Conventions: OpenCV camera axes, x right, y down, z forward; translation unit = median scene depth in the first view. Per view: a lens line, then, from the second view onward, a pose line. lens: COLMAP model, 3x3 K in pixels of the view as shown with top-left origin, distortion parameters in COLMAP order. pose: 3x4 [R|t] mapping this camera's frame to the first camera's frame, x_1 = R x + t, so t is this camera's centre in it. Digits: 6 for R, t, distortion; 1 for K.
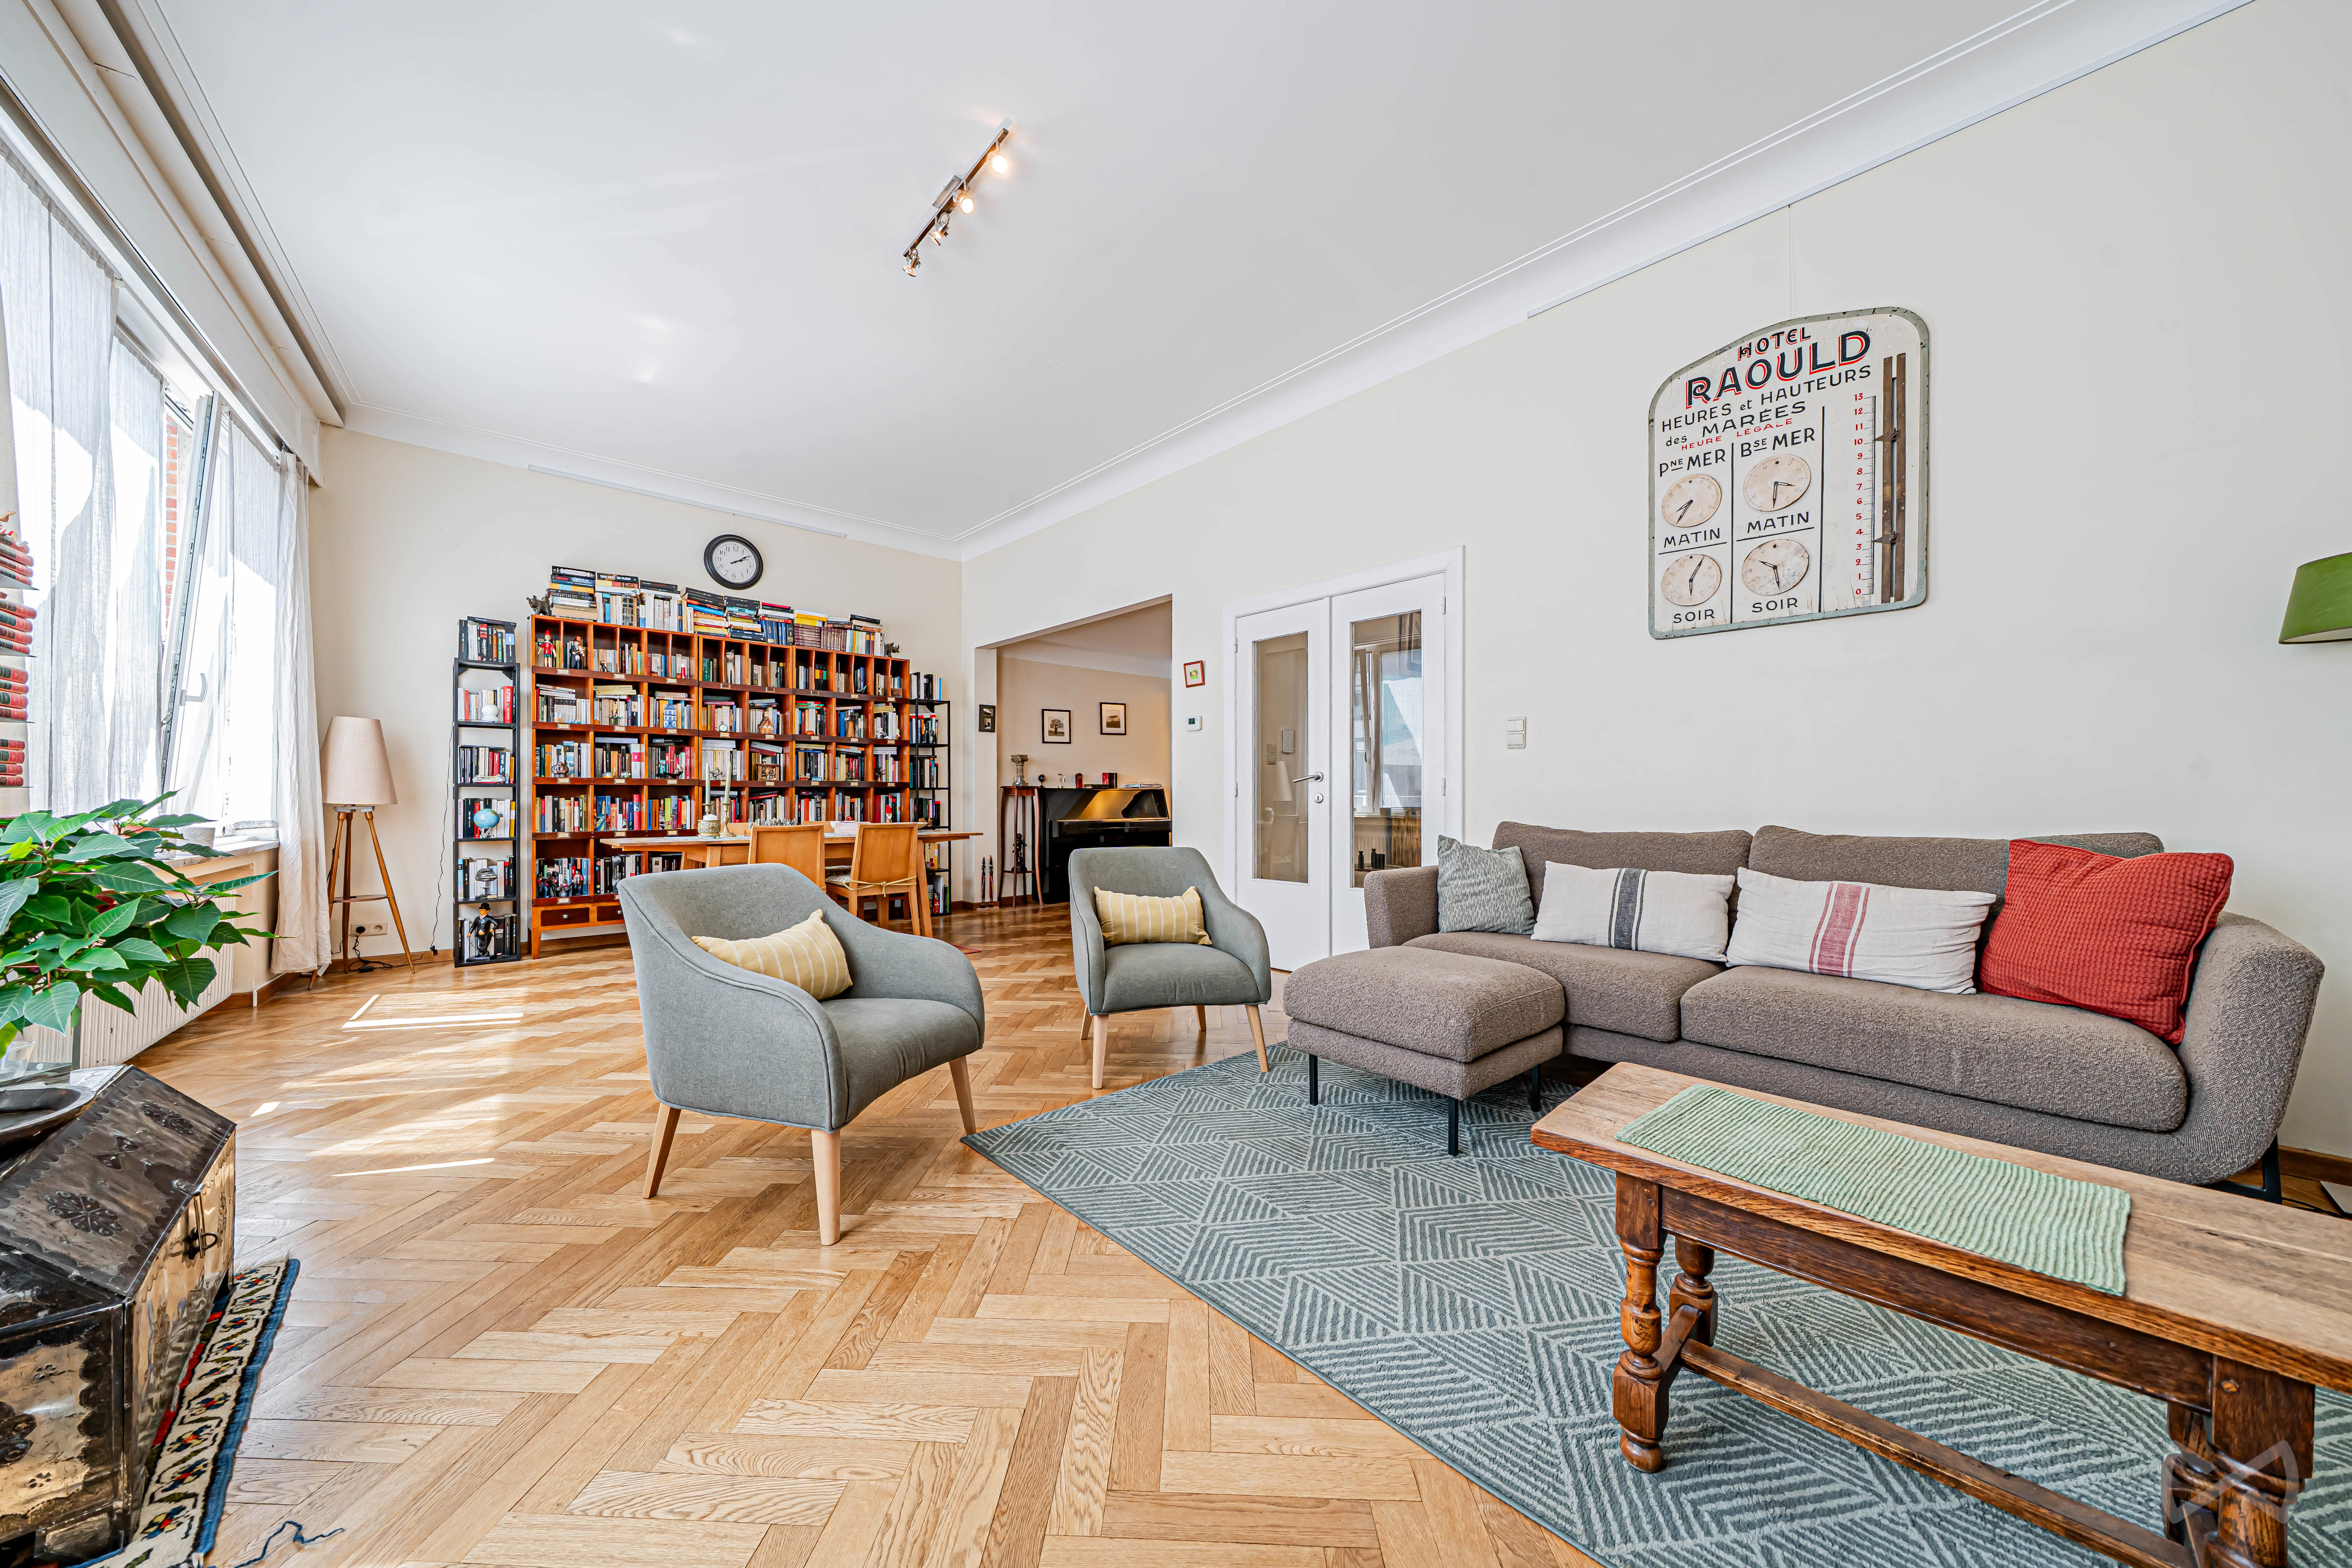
lens RADIAL K [[815.7, 0, 1176.5], [0, 815.7, 794.3], [0, 0, 1]] dist [-0.005865, -0.000254]
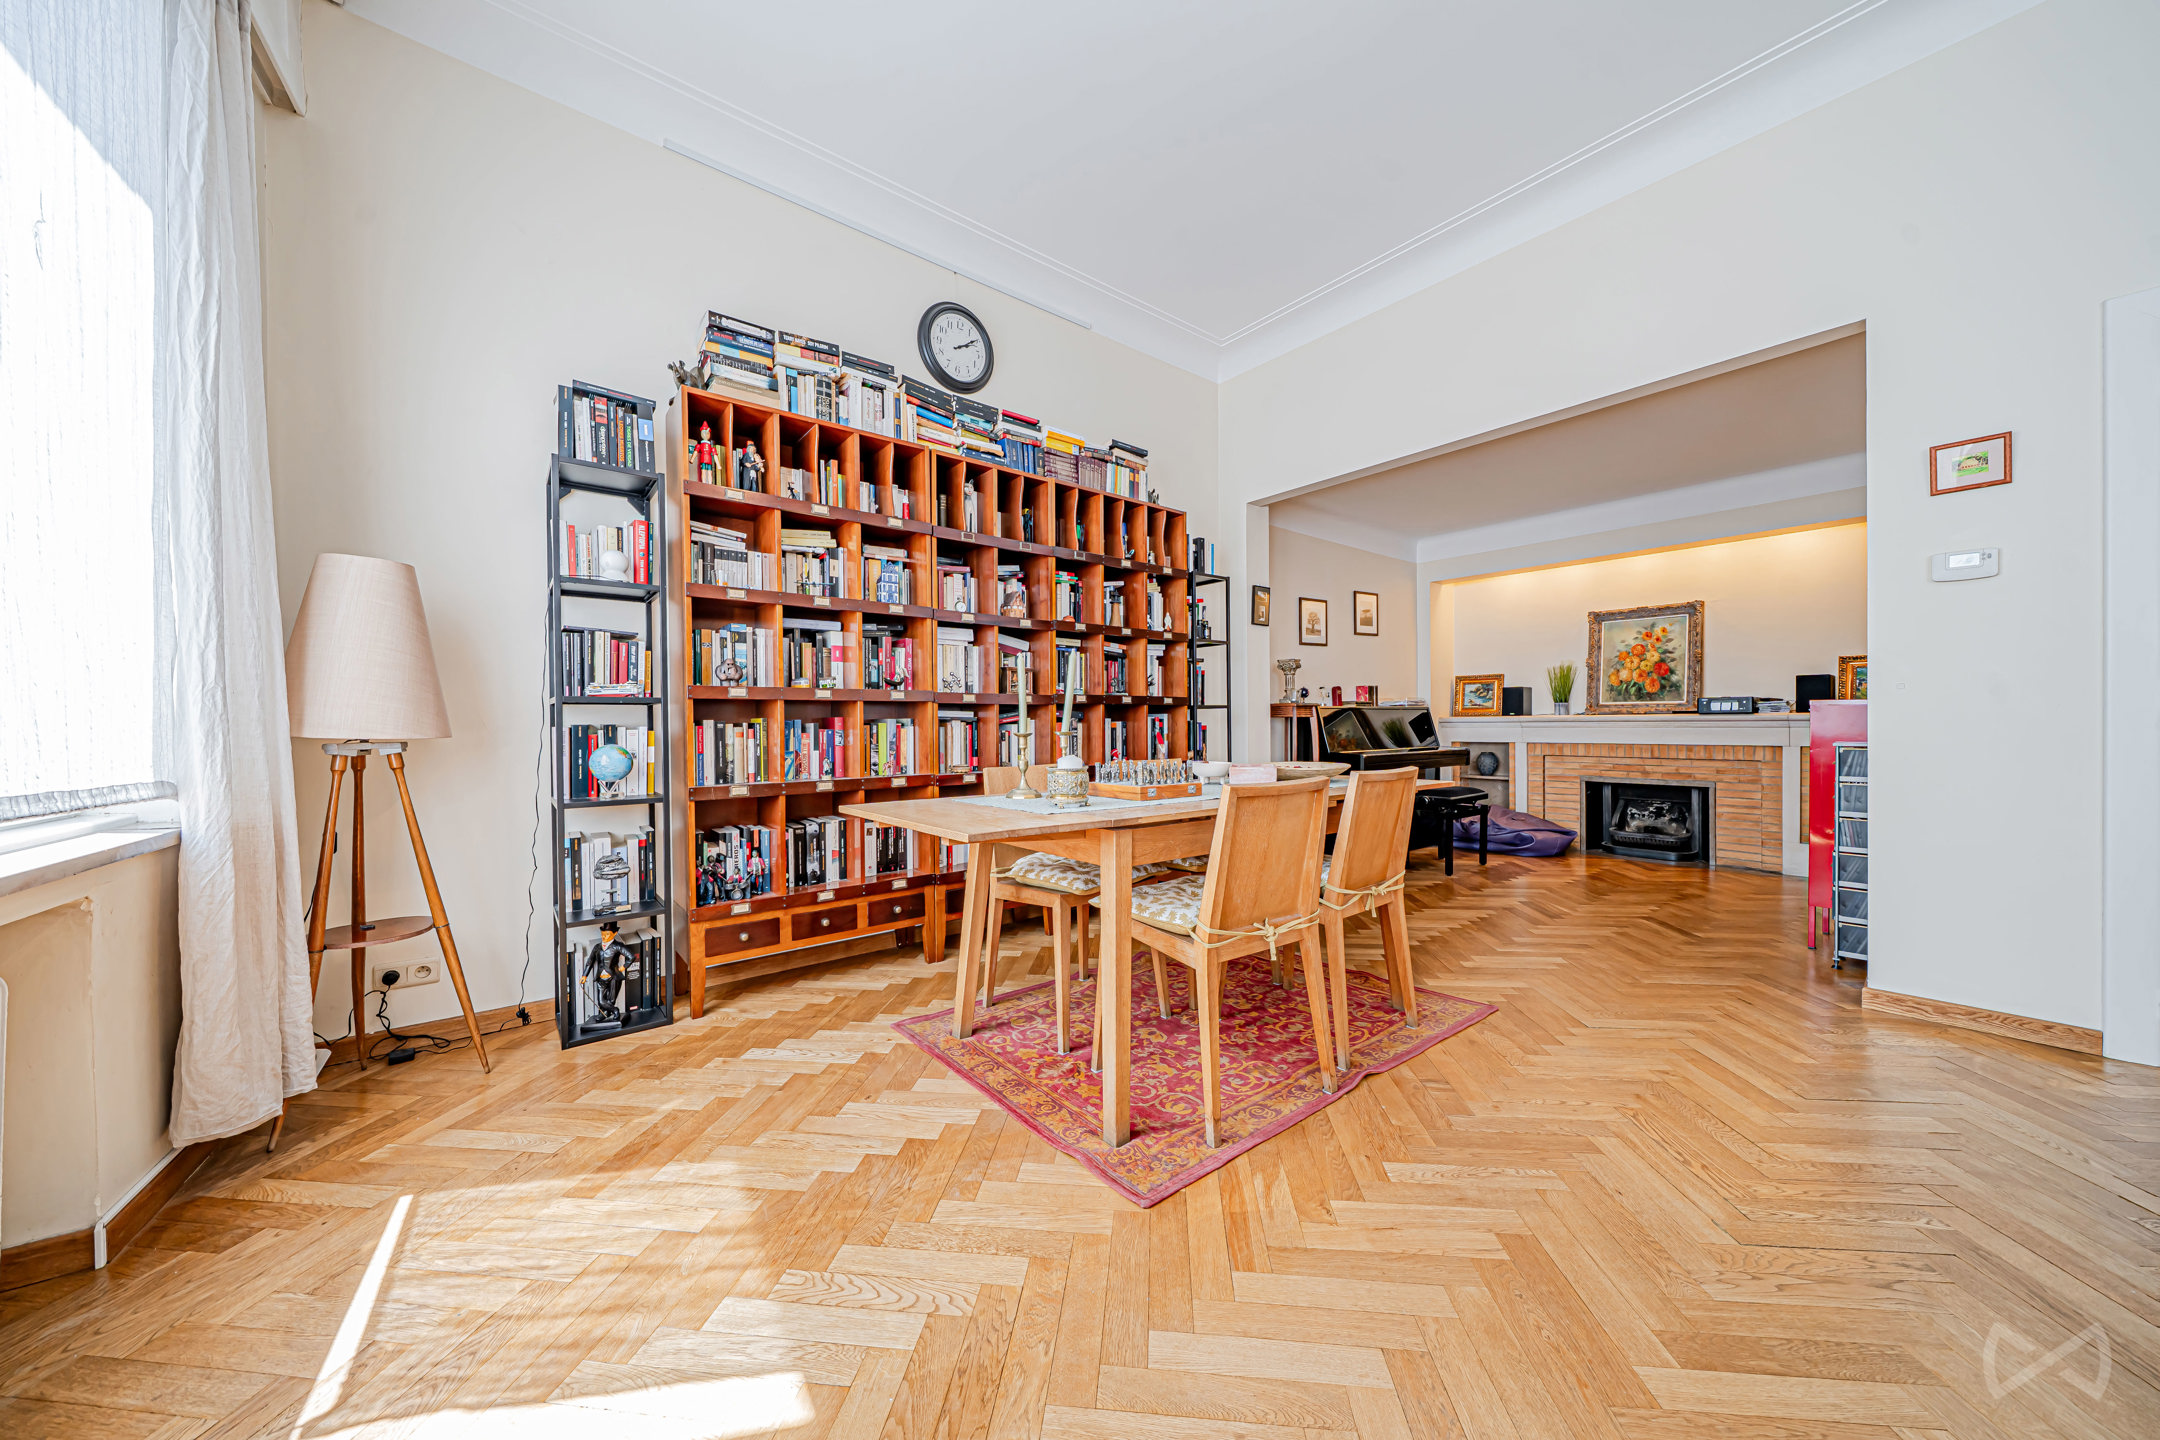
lens RADIAL K [[730.0, 0, 1077.6], [0, 730.0, 728.2], [0, 0, 1]] dist [-0.005636, 0.000000]
pose [[0.997158, -0.006307, -0.075079, -0.480889], [0.007219, 0.999903, 0.011890, 0.003164], [0.074997, -0.012398, 0.997107, 0.516849]]
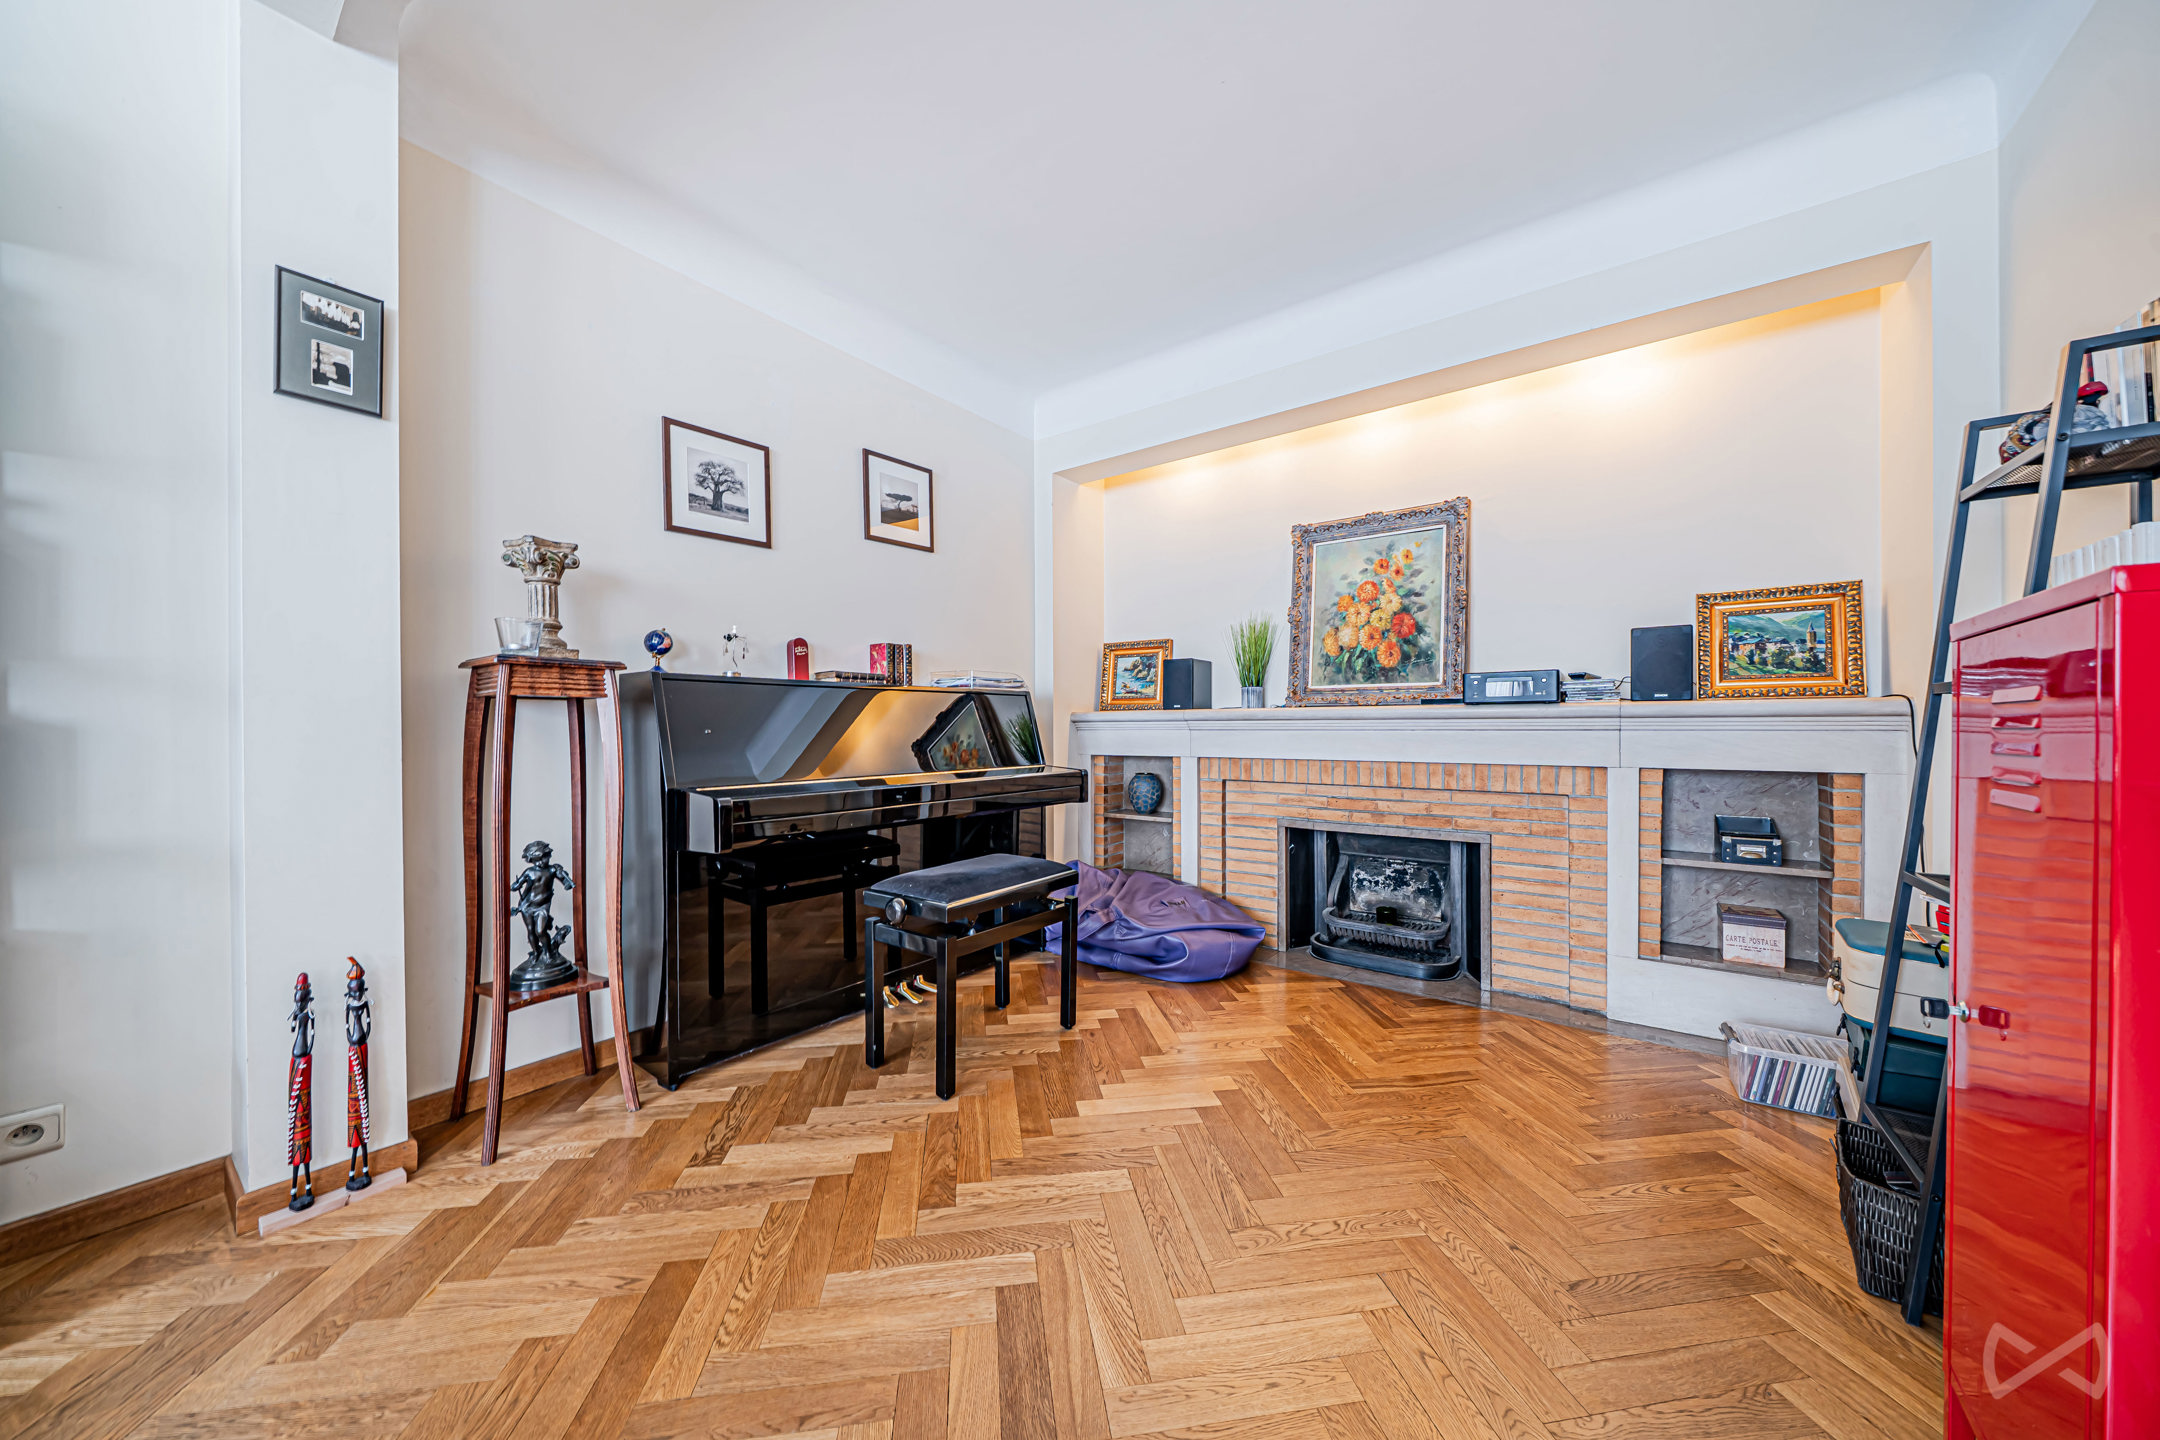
lens RADIAL K [[730.0, 0, 1077.6], [0, 730.0, 728.2], [0, 0, 1]] dist [-0.005636, 0.000000]
pose [[0.983236, -0.002646, 0.182319, -0.096463], [0.001255, 0.999969, 0.007746, 0.013585], [-0.182334, -0.007388, 0.983209, 1.079789]]
